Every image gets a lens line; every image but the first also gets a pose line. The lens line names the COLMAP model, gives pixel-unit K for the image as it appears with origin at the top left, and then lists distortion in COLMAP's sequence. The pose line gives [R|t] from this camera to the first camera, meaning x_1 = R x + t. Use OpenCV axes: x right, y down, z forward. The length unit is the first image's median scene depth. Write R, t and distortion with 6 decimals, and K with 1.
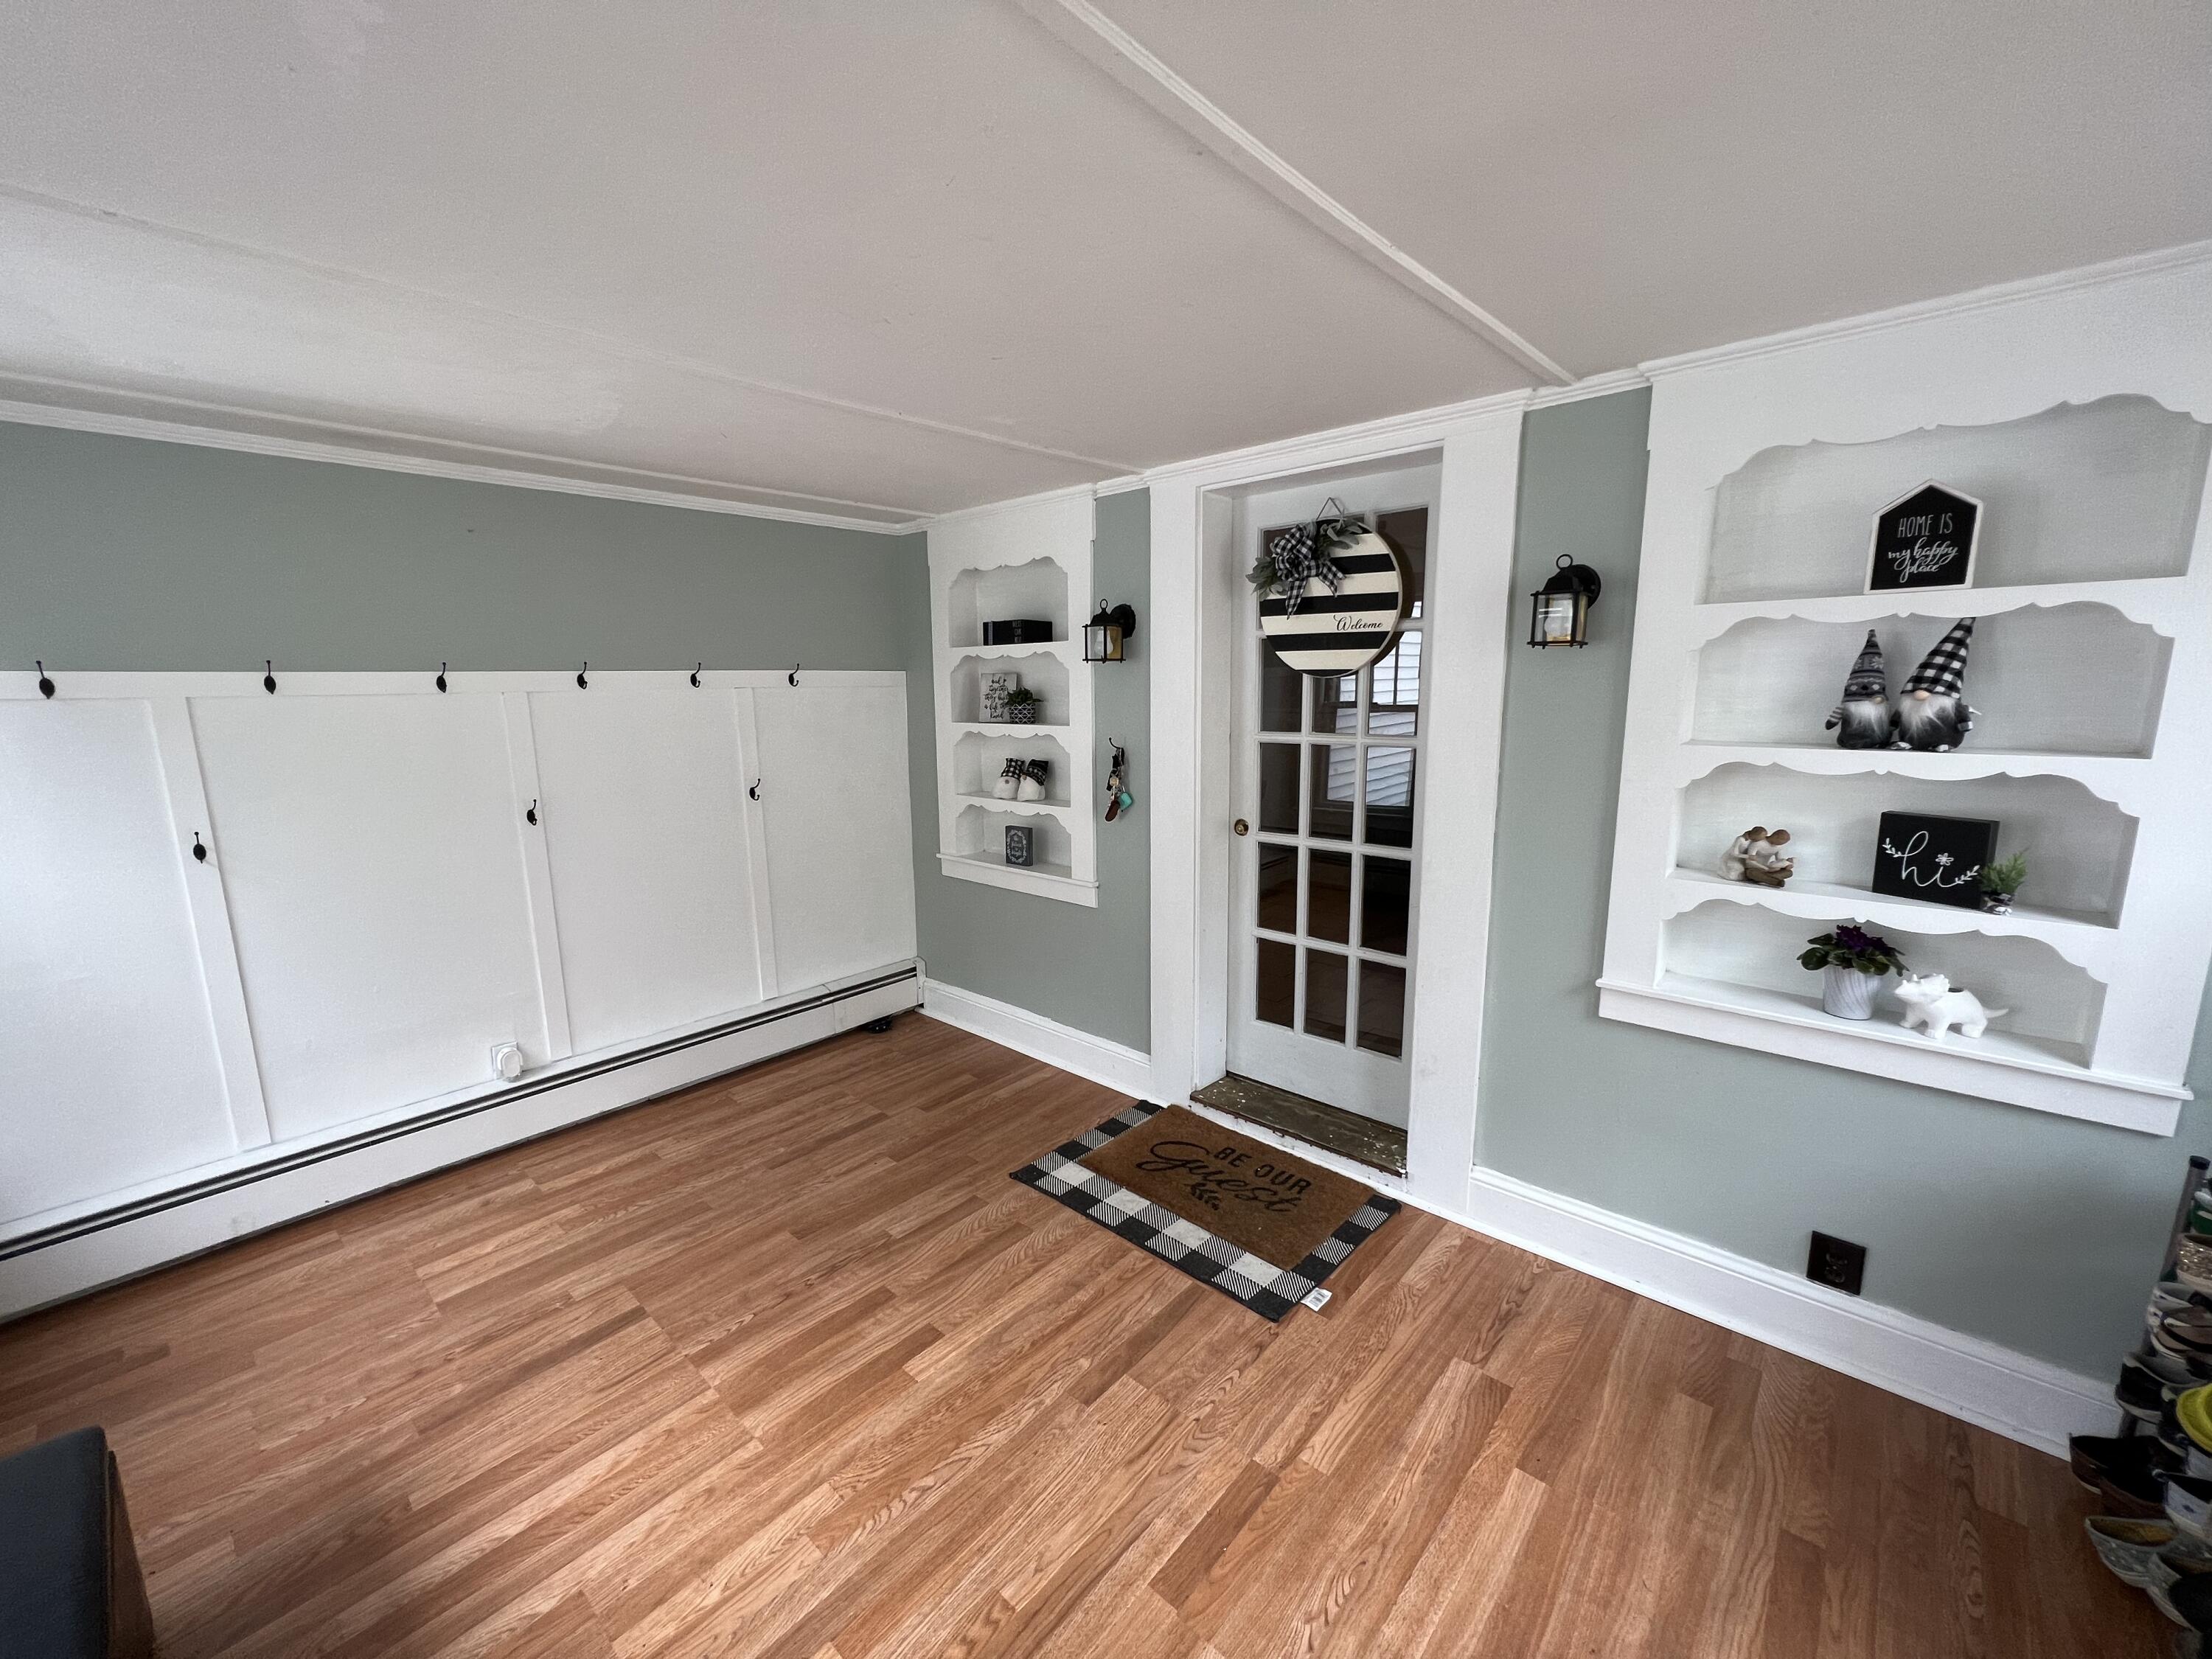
lens RADIAL K [[882.3, 0, 1106.3], [0, 882.3, 843.2], [0, 0, 1]] dist [-0.003453, 0.000795]
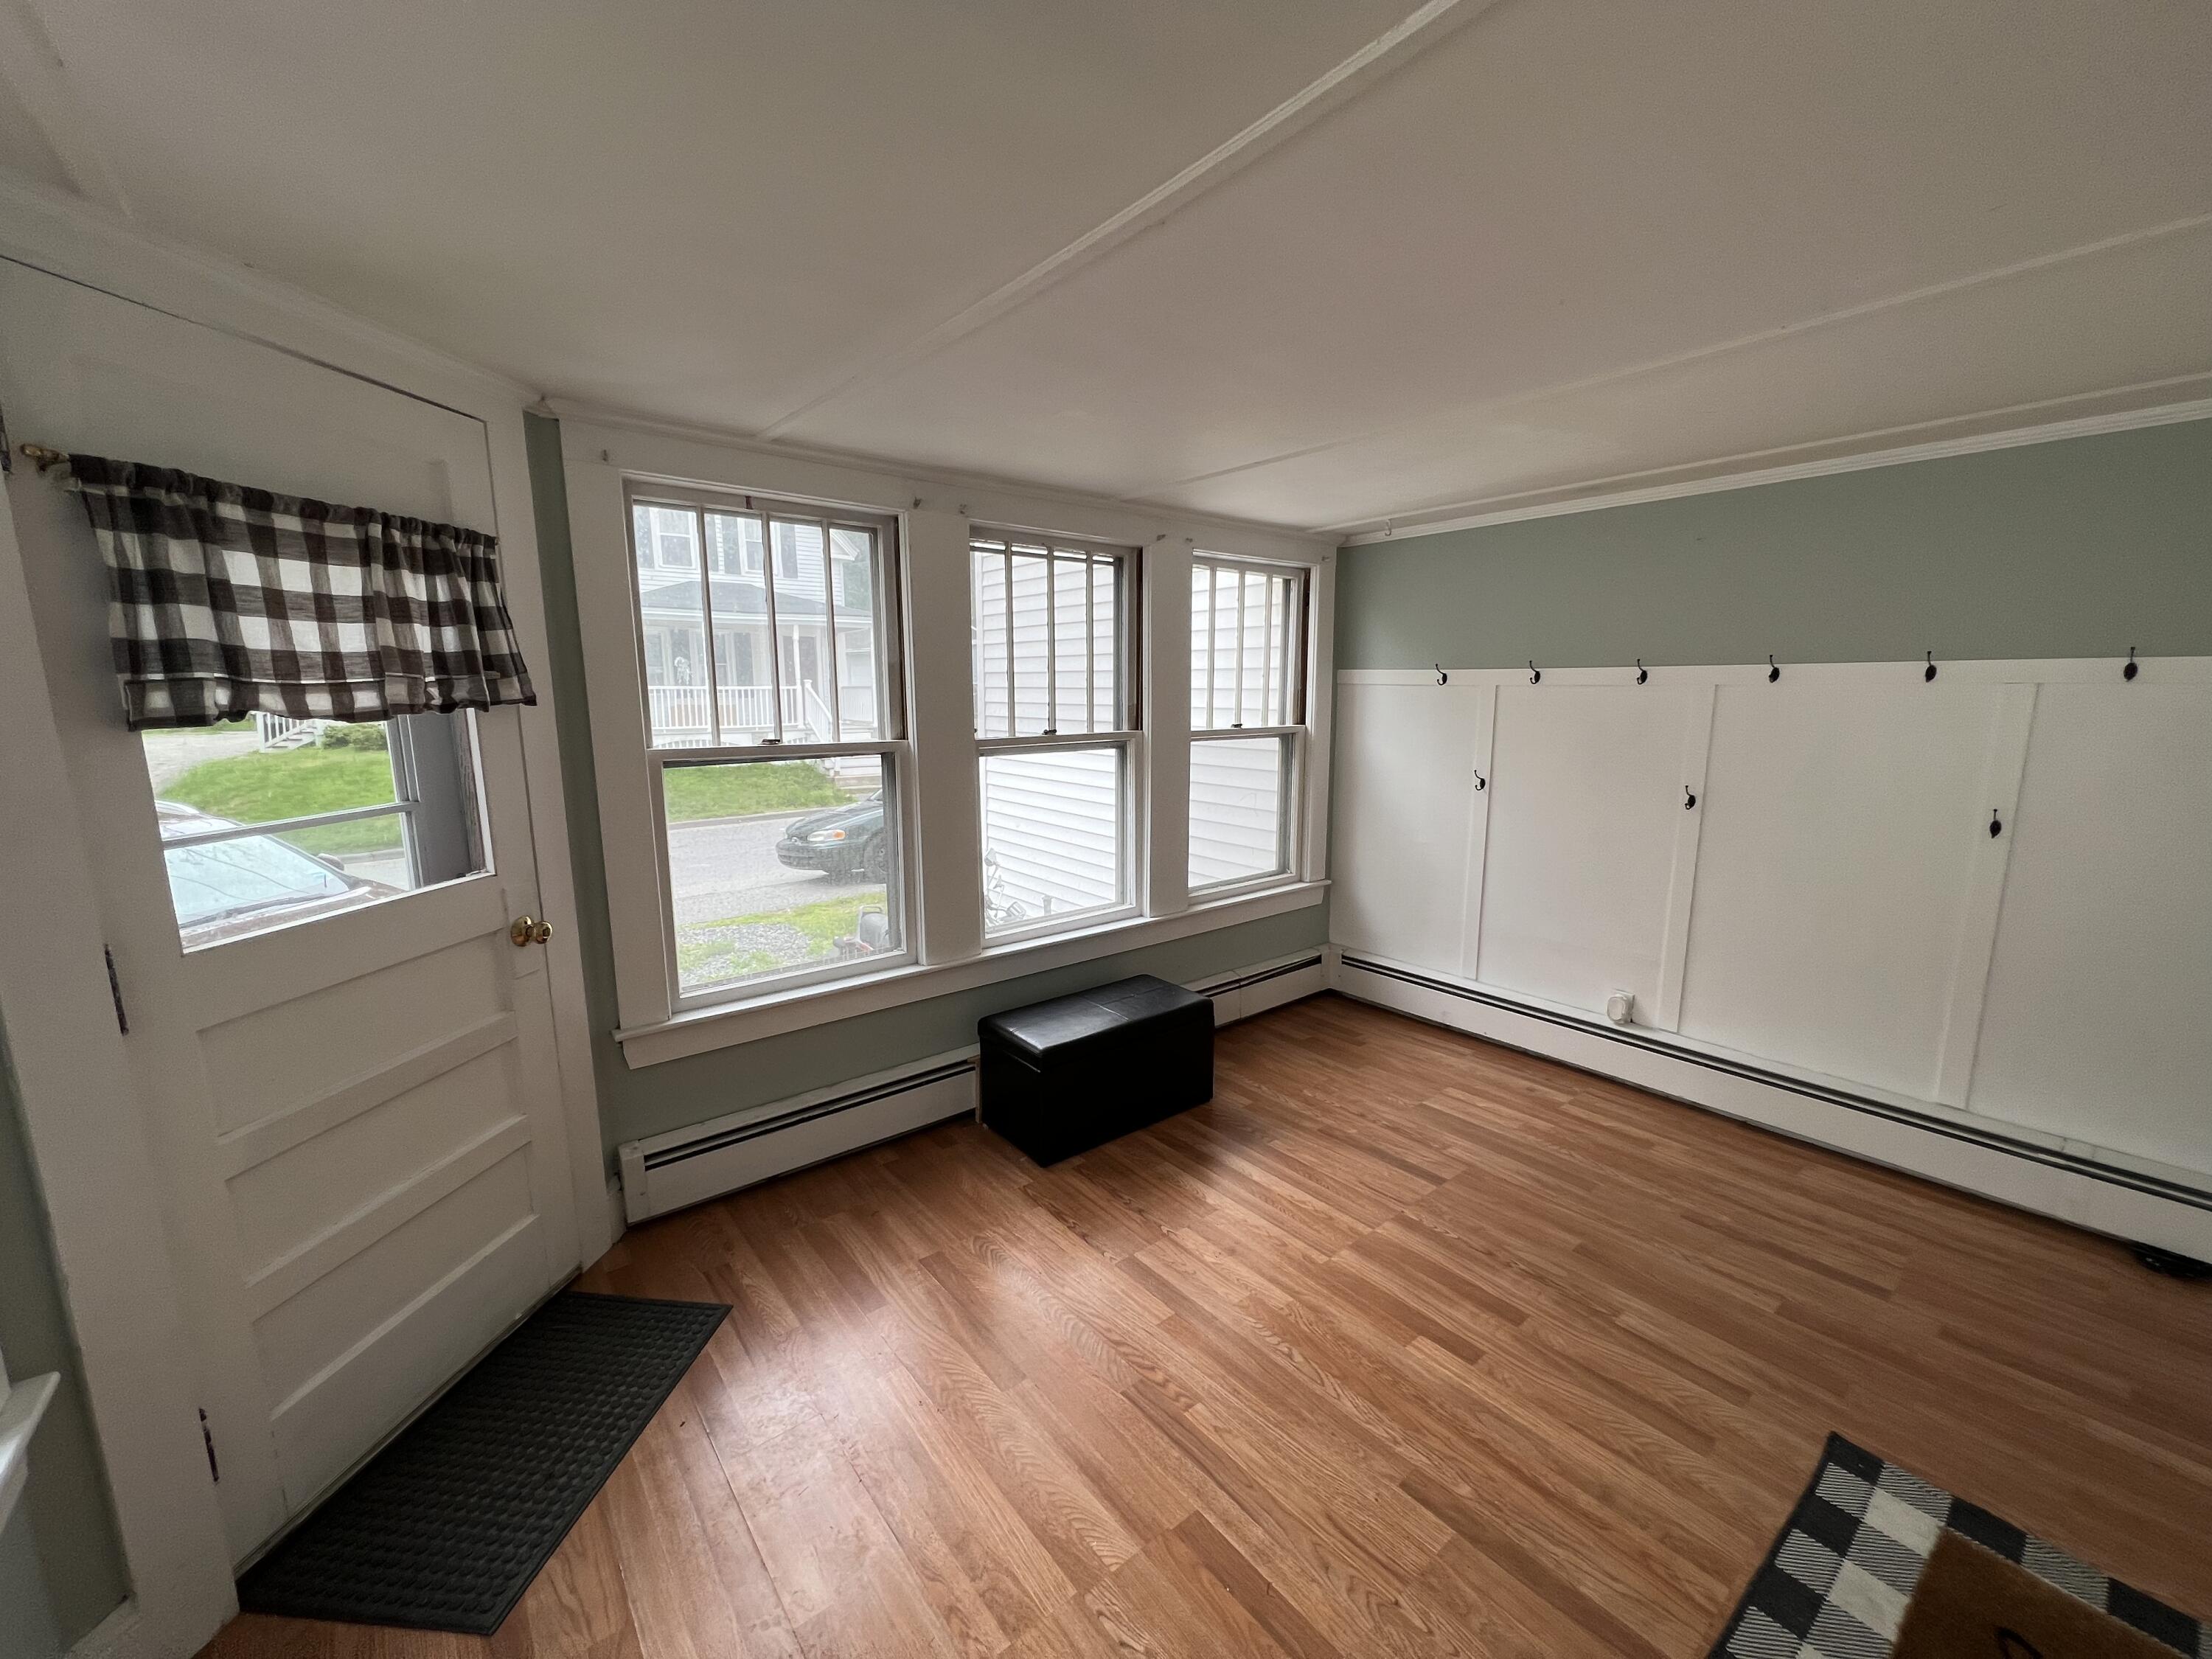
lens RADIAL K [[882.3, 0, 1101.1], [0, 882.3, 838.9], [0, 0, 1]] dist [-0.003453, 0.000795]
pose [[-0.165291, 0.180648, -0.969559, 0.600599], [-0.175193, 0.962069, 0.209120, -0.099417], [0.970560, 0.204425, -0.127373, 0.528321]]
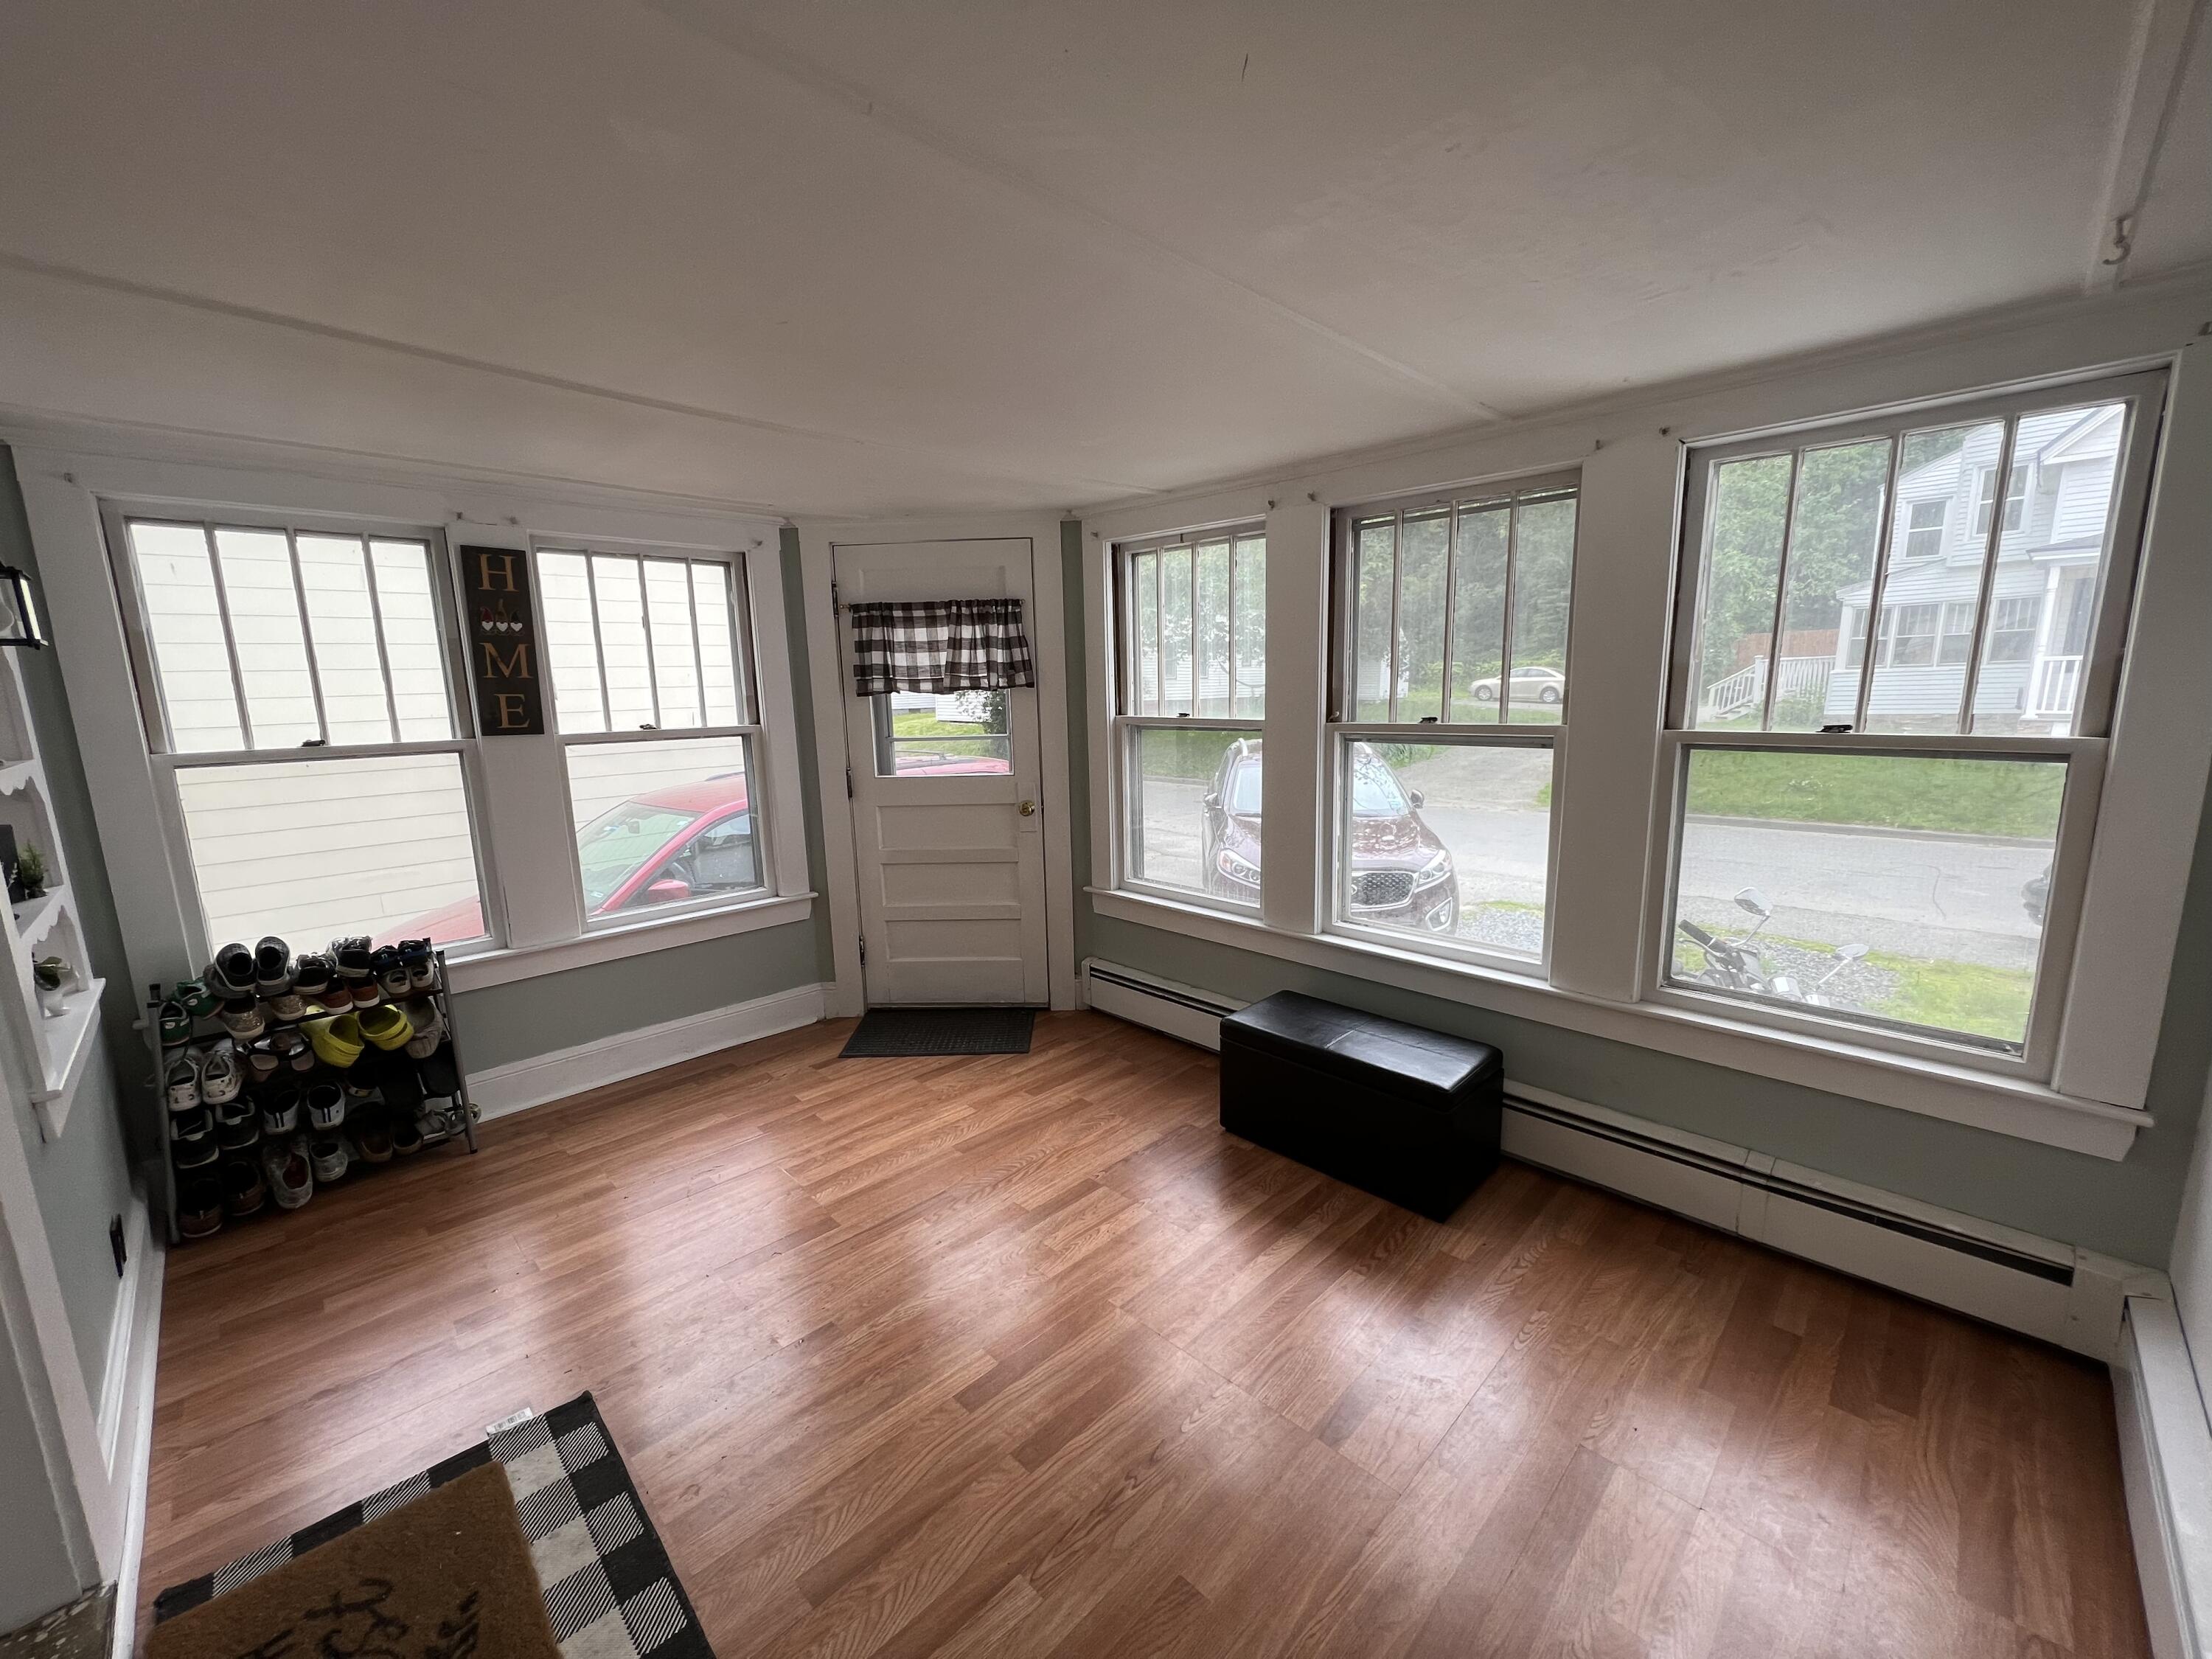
lens RADIAL K [[882.3, 0, 1107.3], [0, 882.3, 836.9], [0, 0, 1]] dist [-0.003453, 0.000795]
pose [[-0.997890, 0.025016, 0.059911, -0.349379], [0.044485, 0.935580, 0.350302, -0.241650], [-0.047288, 0.352228, -0.934719, 1.396992]]
